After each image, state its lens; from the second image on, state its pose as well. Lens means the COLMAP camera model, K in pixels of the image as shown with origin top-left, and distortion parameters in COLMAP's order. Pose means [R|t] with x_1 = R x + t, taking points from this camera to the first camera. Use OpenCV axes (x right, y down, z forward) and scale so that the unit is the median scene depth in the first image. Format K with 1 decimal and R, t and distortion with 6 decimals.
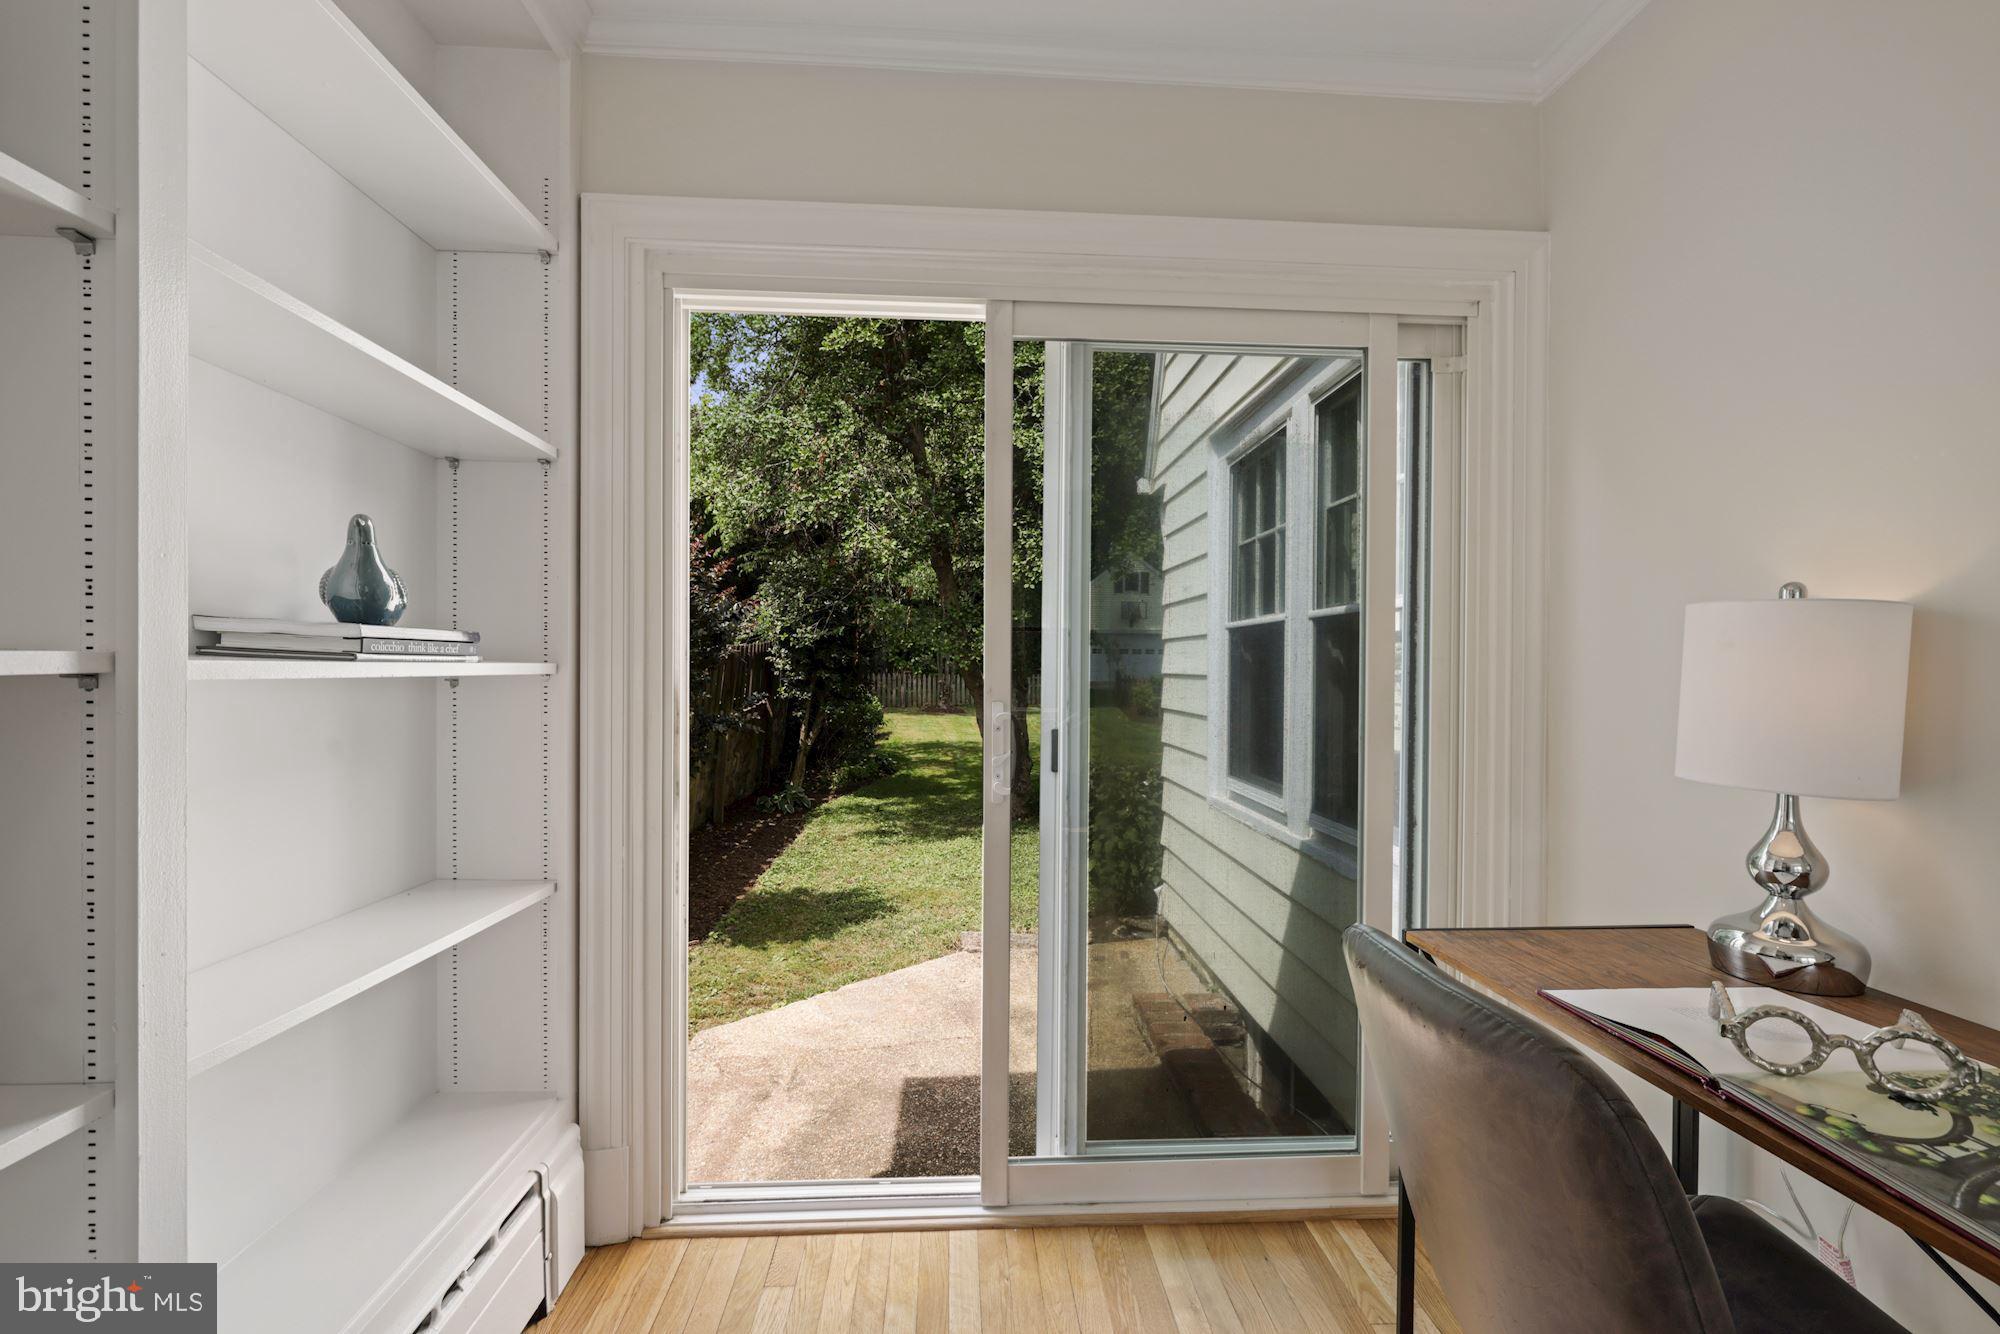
lens RADIAL K [[871.8, 0, 1003.6], [0, 871.8, 665.8], [0, 0, 1]] dist [-0.001754, 0.000480]
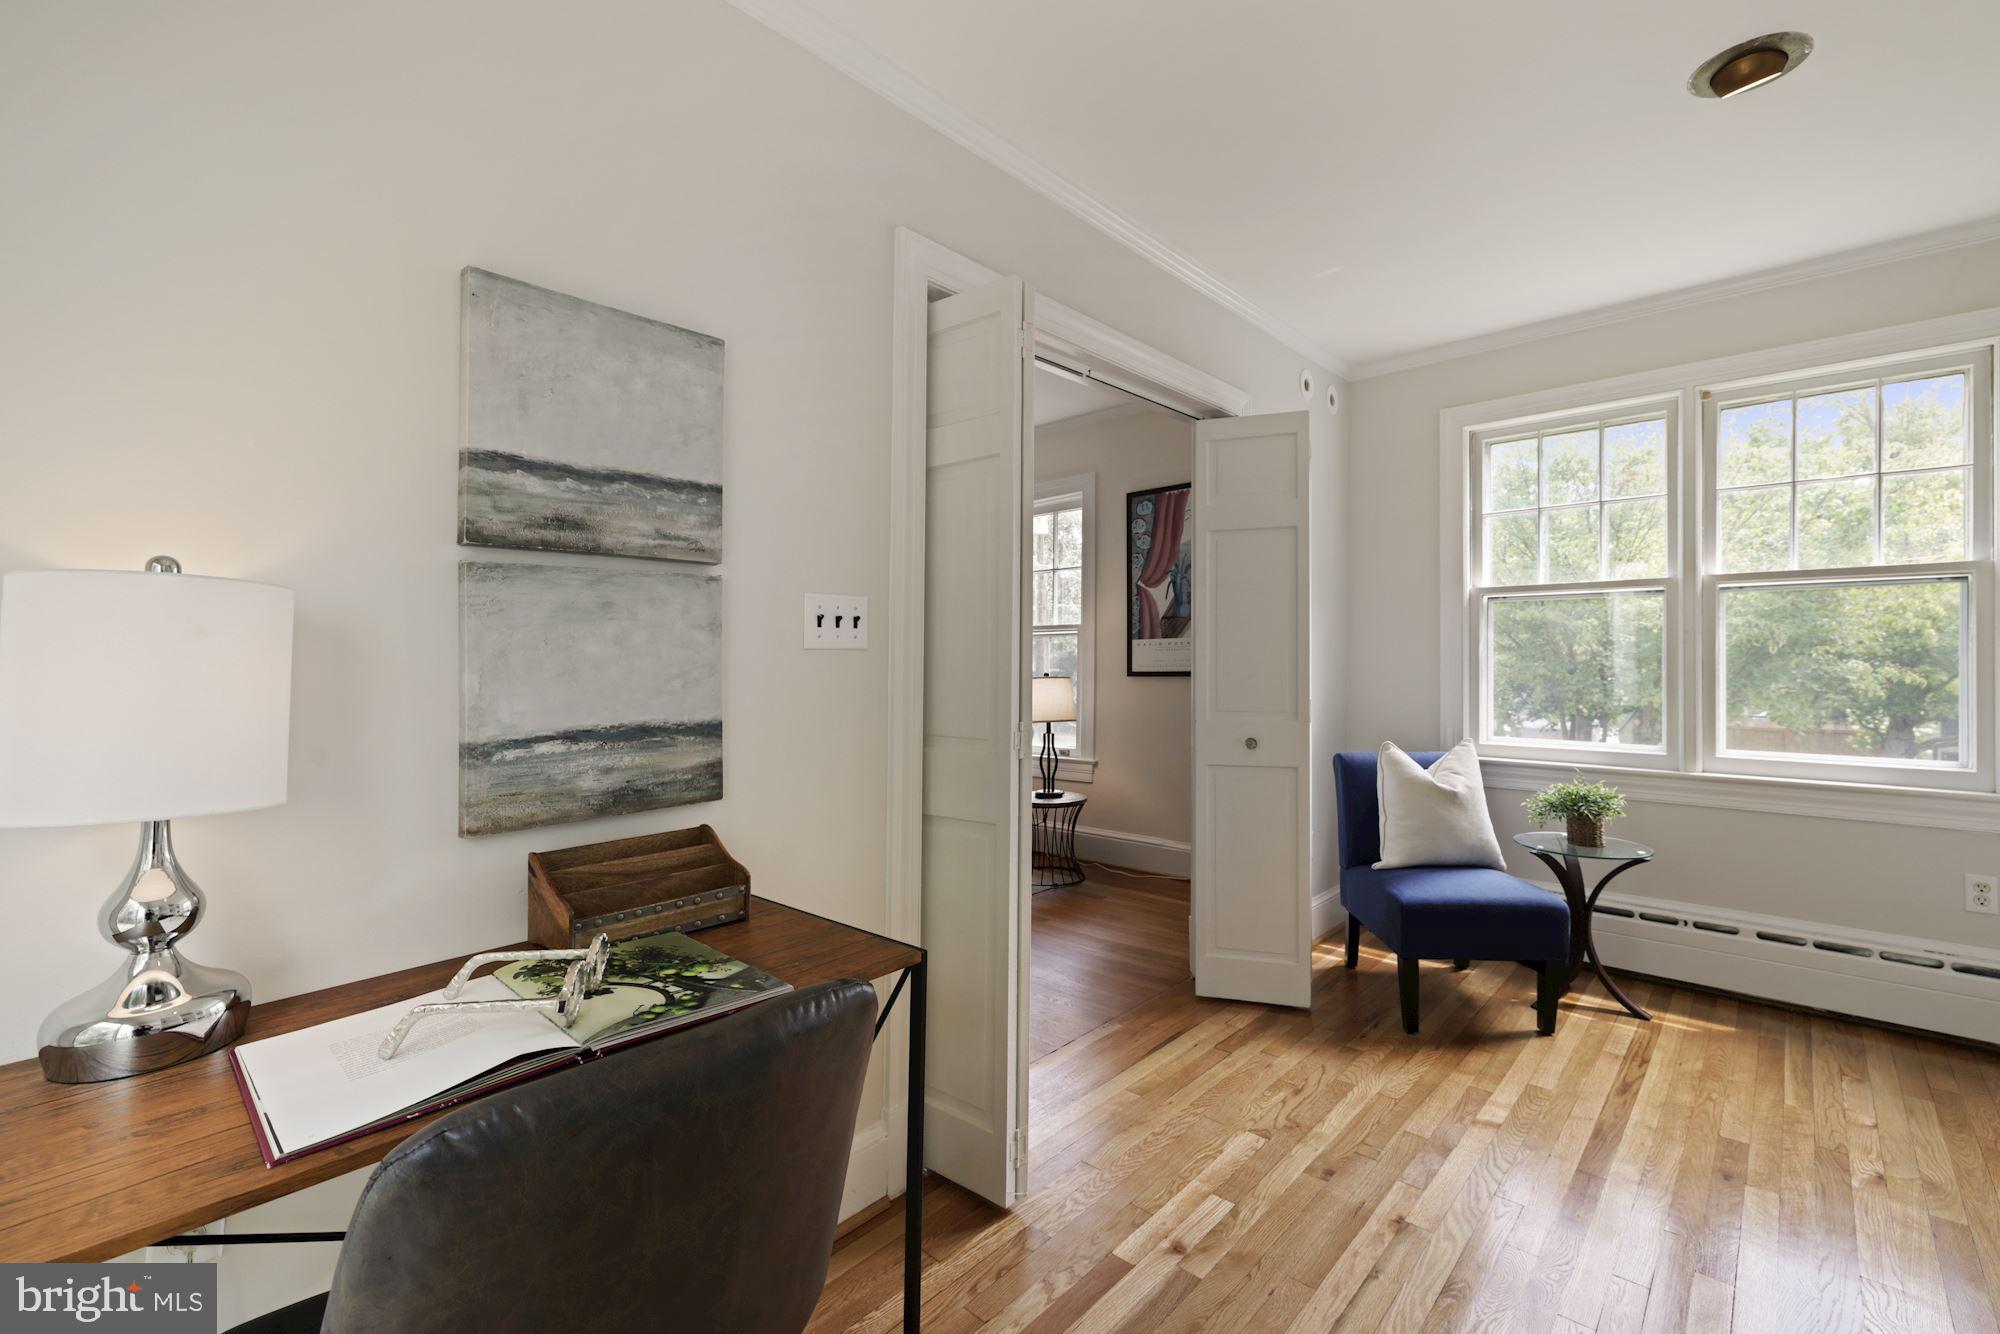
lens RADIAL K [[871.8, 0, 1006.6], [0, 871.8, 666.6], [0, 0, 1]] dist [-0.001754, 0.000480]
pose [[-0.700705, -0.000444, 0.713451, -0.288062], [0.007458, 0.999941, 0.007947, 0.011067], [-0.713412, 0.010889, -0.700660, 1.388831]]
